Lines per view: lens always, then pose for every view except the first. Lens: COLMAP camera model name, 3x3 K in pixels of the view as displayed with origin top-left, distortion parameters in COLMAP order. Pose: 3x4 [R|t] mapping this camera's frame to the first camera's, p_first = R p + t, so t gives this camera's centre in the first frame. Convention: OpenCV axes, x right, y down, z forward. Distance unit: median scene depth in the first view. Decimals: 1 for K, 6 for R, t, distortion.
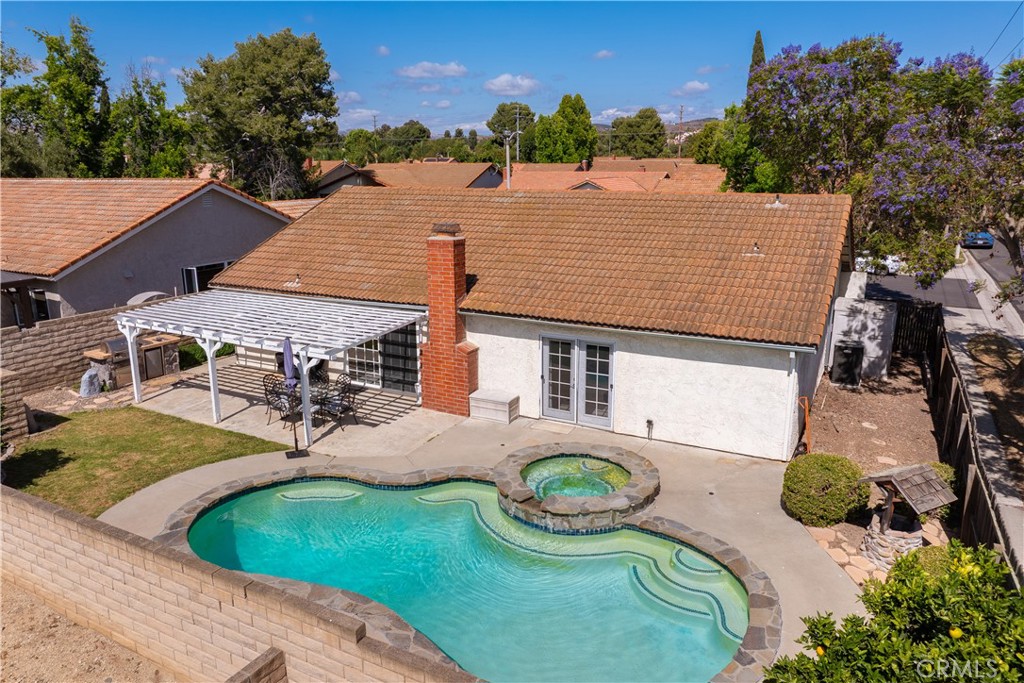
lens RADIAL K [[723.1, 0, 512.0], [0, 723.1, 341.5], [0, 0, 1]] dist [-0.042756, 0.002477]
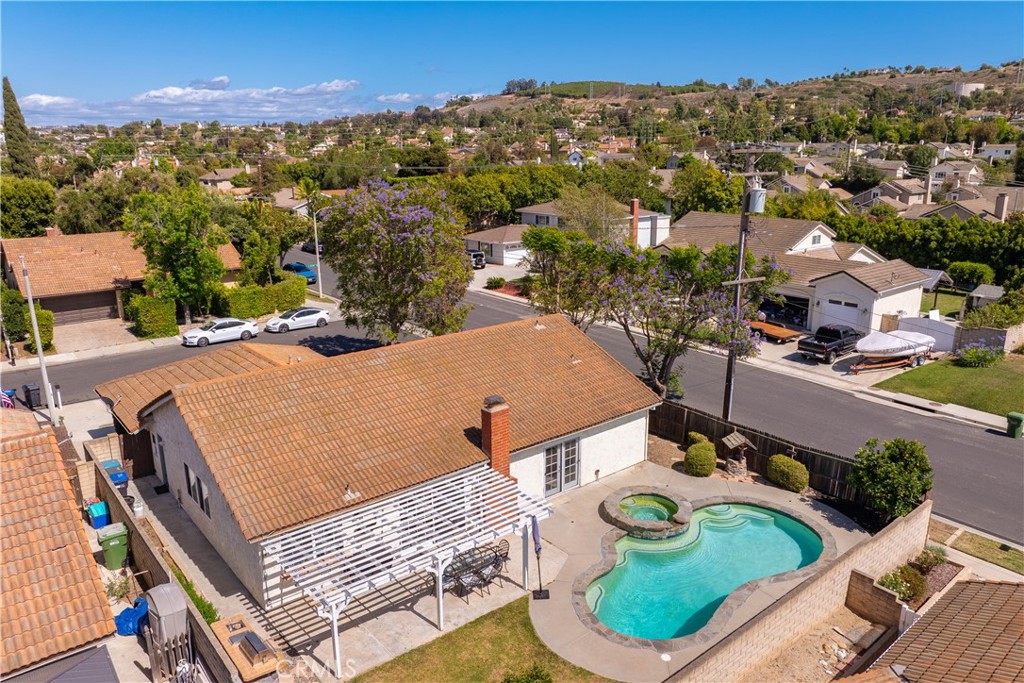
lens RADIAL K [[723.1, 0, 512.0], [0, 723.1, 341.5], [0, 0, 1]] dist [-0.042756, 0.002477]
pose [[0.373736, -0.226571, 0.899437, -1.328366], [0.223738, 0.963094, 0.149638, -0.477234], [-0.900146, 0.145313, 0.410636, 0.407154]]
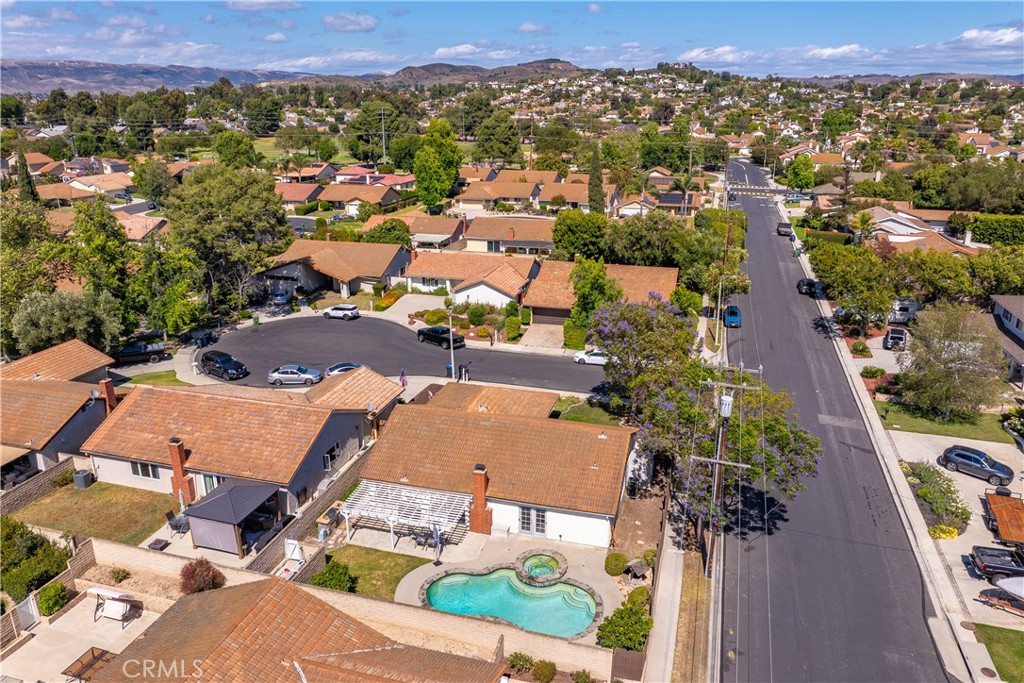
lens RADIAL K [[723.1, 0, 512.0], [0, 723.1, 341.5], [0, 0, 1]] dist [-0.042756, 0.002477]
pose [[0.978631, -0.062048, 0.196040, -0.471983], [0.046198, 0.995359, 0.084415, -0.843579], [-0.200368, -0.073554, 0.976956, -1.562127]]
